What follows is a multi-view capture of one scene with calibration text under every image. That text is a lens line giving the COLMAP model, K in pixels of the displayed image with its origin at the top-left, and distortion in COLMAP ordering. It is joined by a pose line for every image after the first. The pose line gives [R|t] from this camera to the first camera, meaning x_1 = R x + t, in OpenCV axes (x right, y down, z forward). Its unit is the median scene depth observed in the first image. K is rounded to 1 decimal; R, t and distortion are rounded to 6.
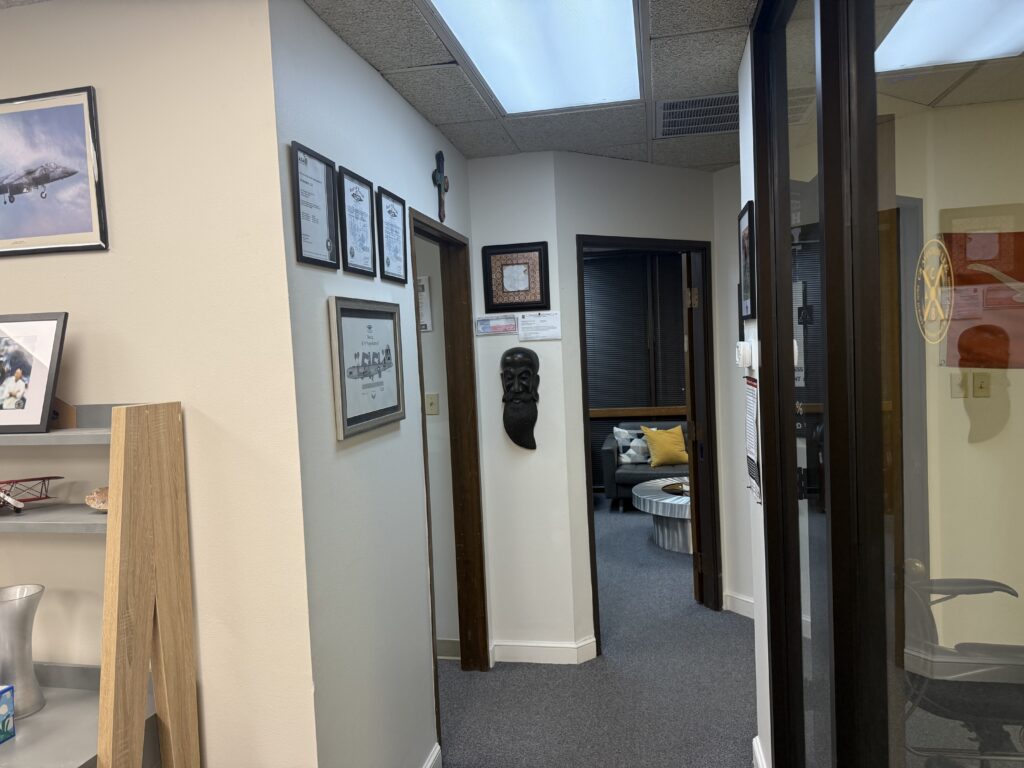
lens RADIAL K [[717.8, 0, 509.6], [0, 717.8, 389.3], [0, 0, 1]] dist [0.042570, -0.054679]
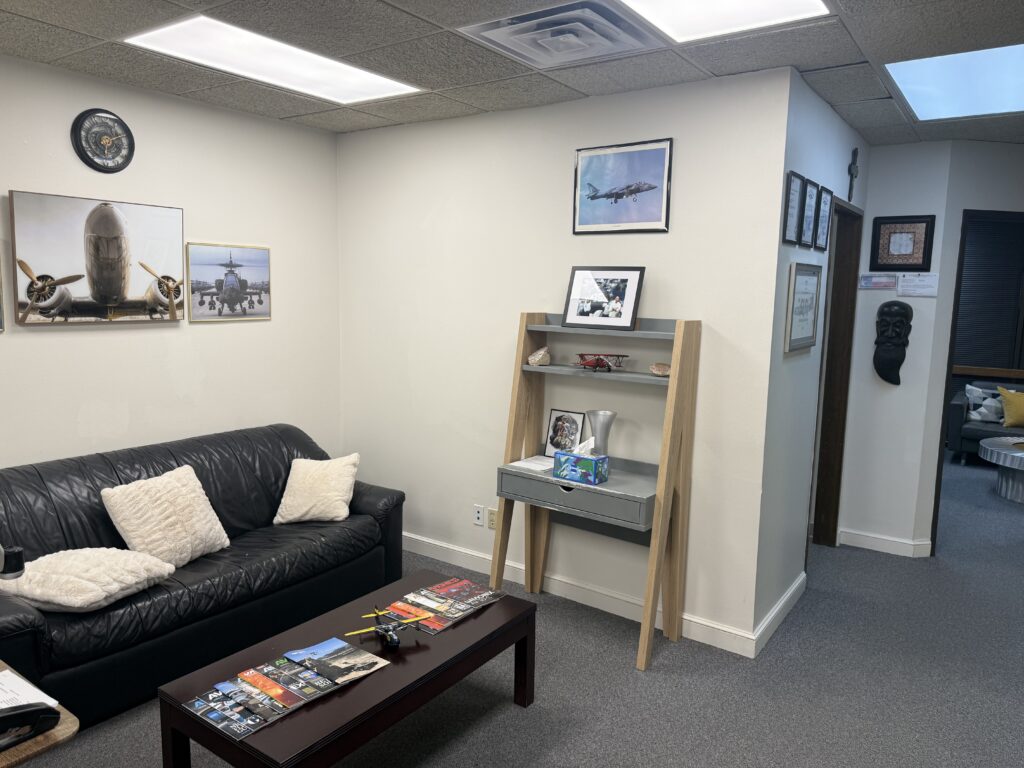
lens RADIAL K [[717.8, 0, 514.4], [0, 717.8, 394.3], [0, 0, 1]] dist [0.042570, -0.054679]
pose [[0.913536, 0.120586, -0.388472, -0.085067], [-0.085318, 0.990607, 0.106860, 0.023989], [0.397709, -0.064477, 0.915243, -0.415287]]
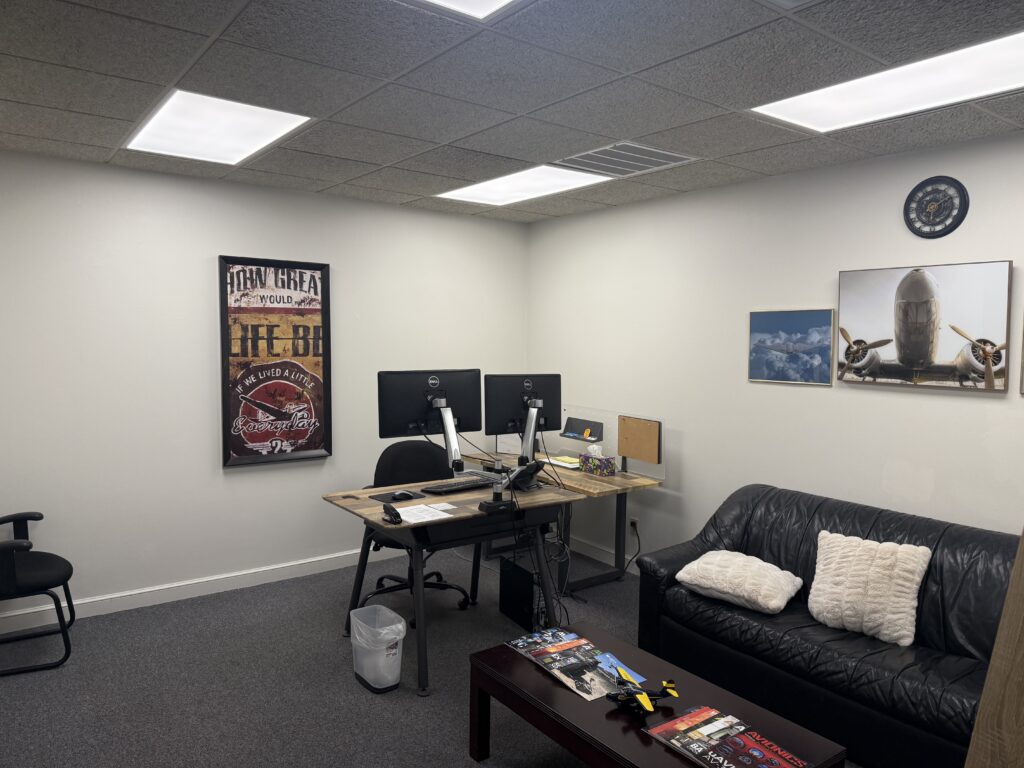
lens RADIAL K [[717.8, 0, 518.6], [0, 717.8, 398.0], [0, 0, 1]] dist [0.042570, -0.054679]
pose [[-0.662697, 0.094883, -0.742853, 0.181621], [-0.035070, 0.986921, 0.157344, -0.063788], [0.748066, 0.130324, -0.650702, 0.840352]]
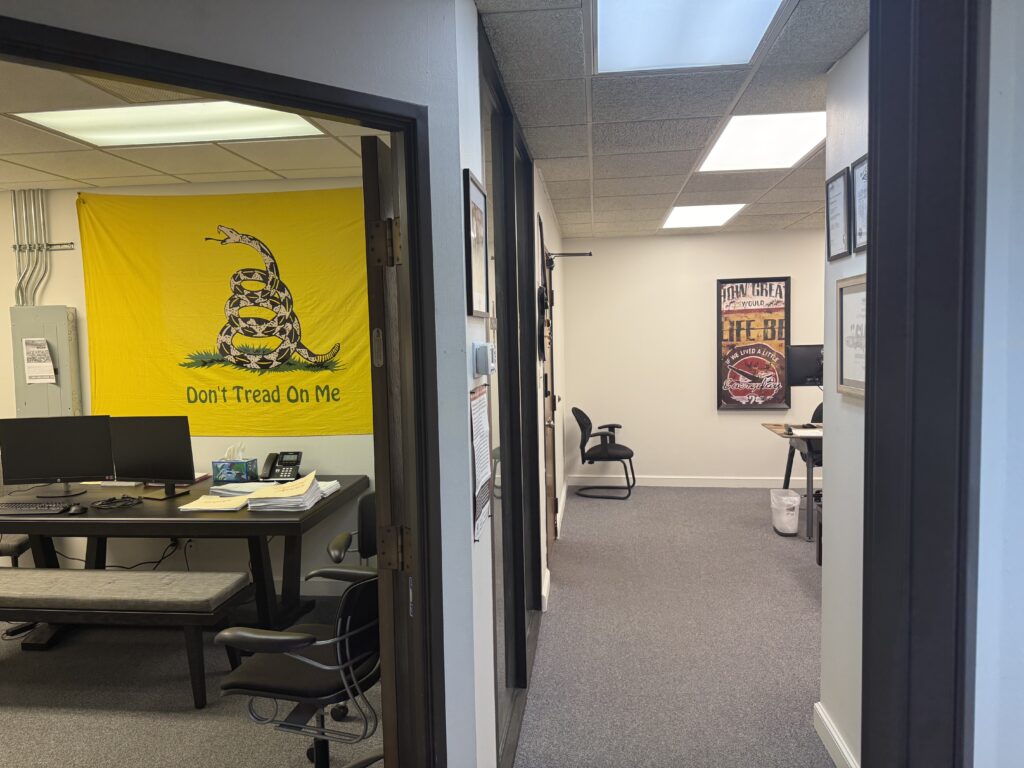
lens RADIAL K [[717.8, 0, 504.0], [0, 717.8, 385.6], [0, 0, 1]] dist [0.042570, -0.054679]
pose [[-0.994181, 0.073946, -0.078339, 0.377860], [0.062170, 0.987717, 0.143350, -0.134978], [0.087977, 0.137645, -0.986567, 1.723310]]
